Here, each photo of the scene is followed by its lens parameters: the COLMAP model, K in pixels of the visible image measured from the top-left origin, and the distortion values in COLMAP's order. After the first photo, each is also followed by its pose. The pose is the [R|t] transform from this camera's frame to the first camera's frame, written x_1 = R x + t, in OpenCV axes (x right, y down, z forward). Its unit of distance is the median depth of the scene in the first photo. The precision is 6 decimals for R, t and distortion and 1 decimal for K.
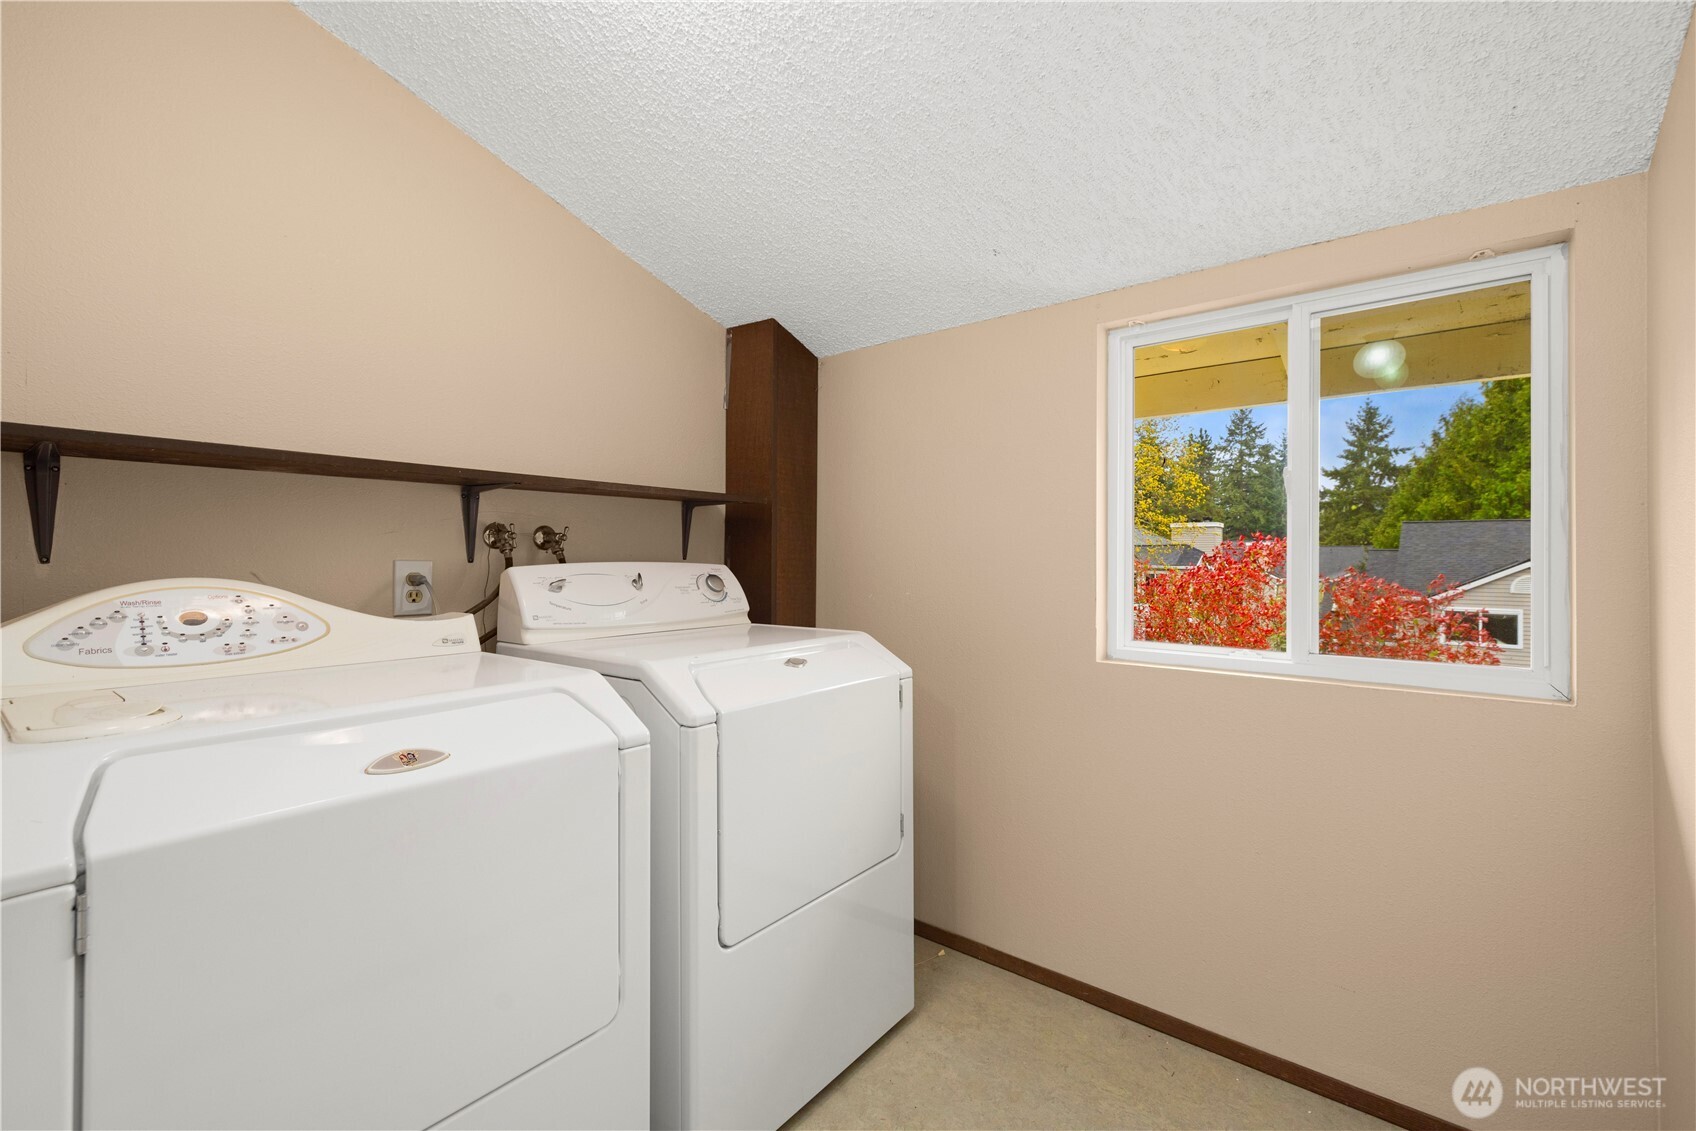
lens RADIAL K [[708.8, 0, 848.0], [0, 708.8, 565.5], [0, 0, 1]] dist [0.000723, 0.000294]
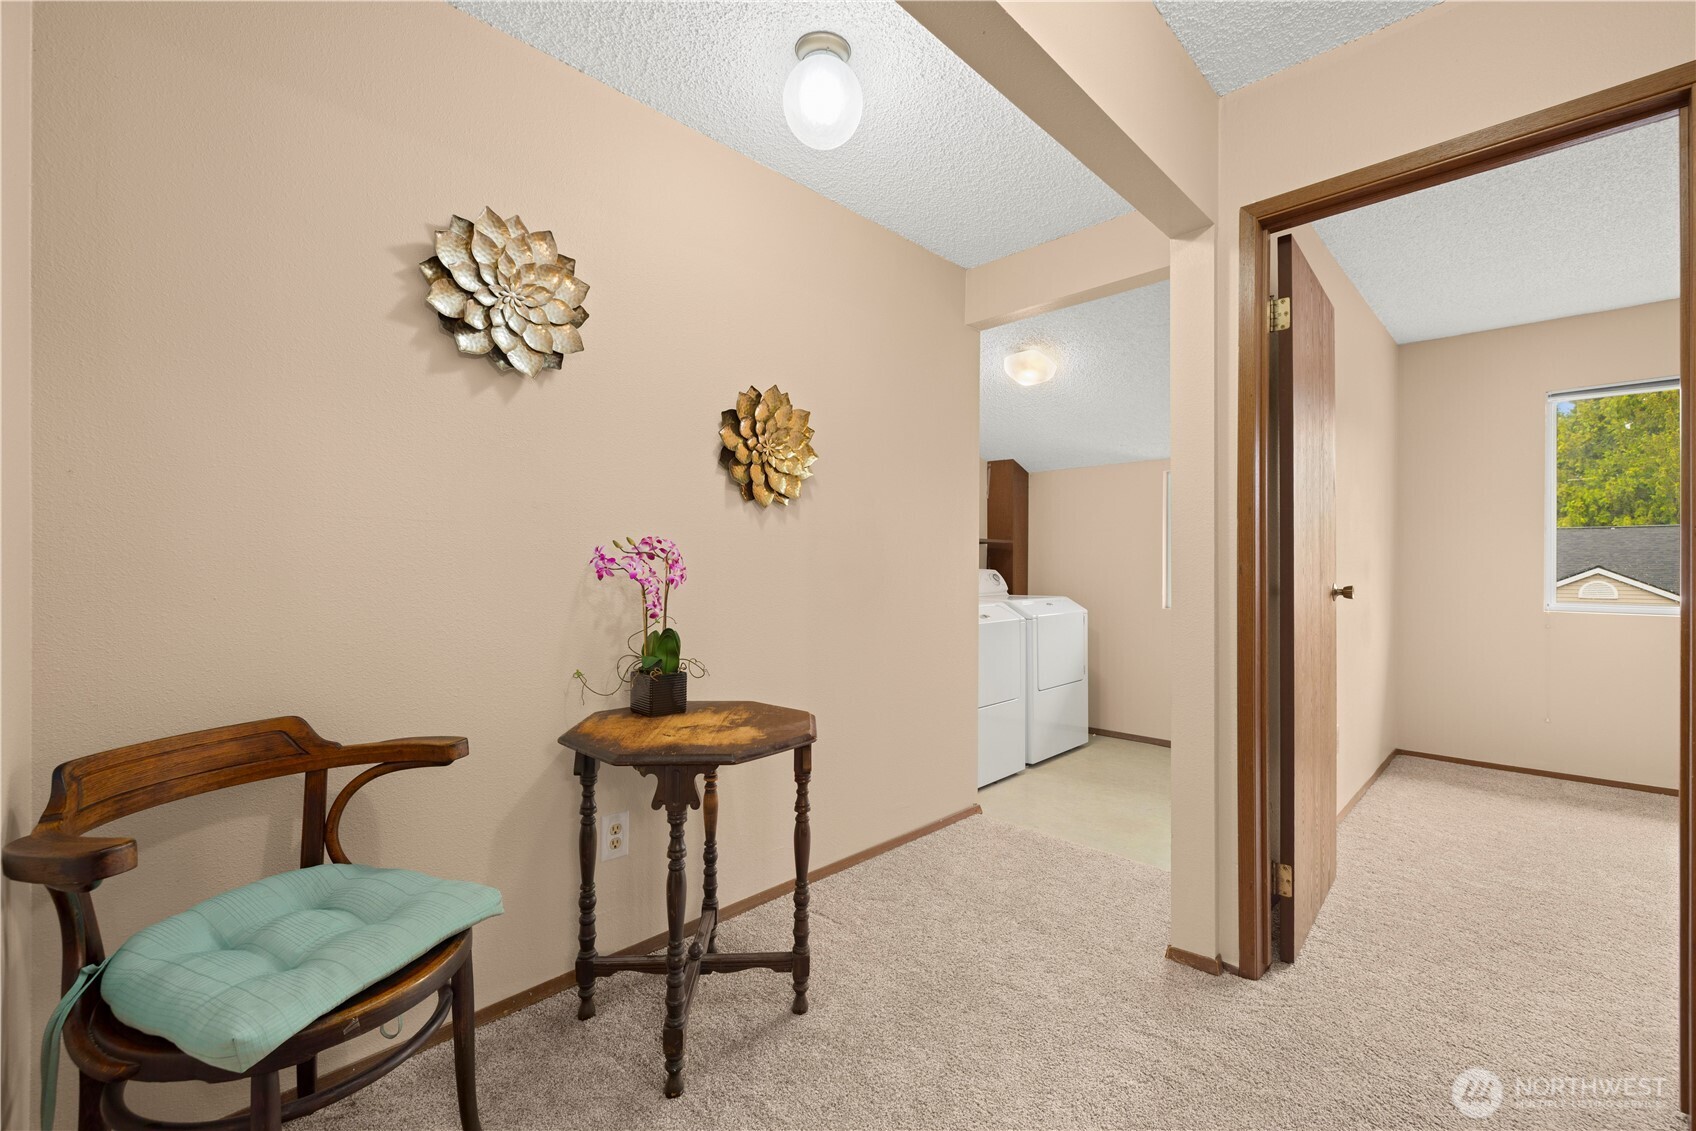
lens RADIAL K [[708.8, 0, 848.0], [0, 708.8, 565.5], [0, 0, 1]] dist [0.000723, 0.000294]
pose [[0.995623, -0.004014, -0.093372, -0.034046], [0.002738, 0.999901, -0.013784, 0.001232], [0.093418, 0.013468, 0.995536, -0.102811]]
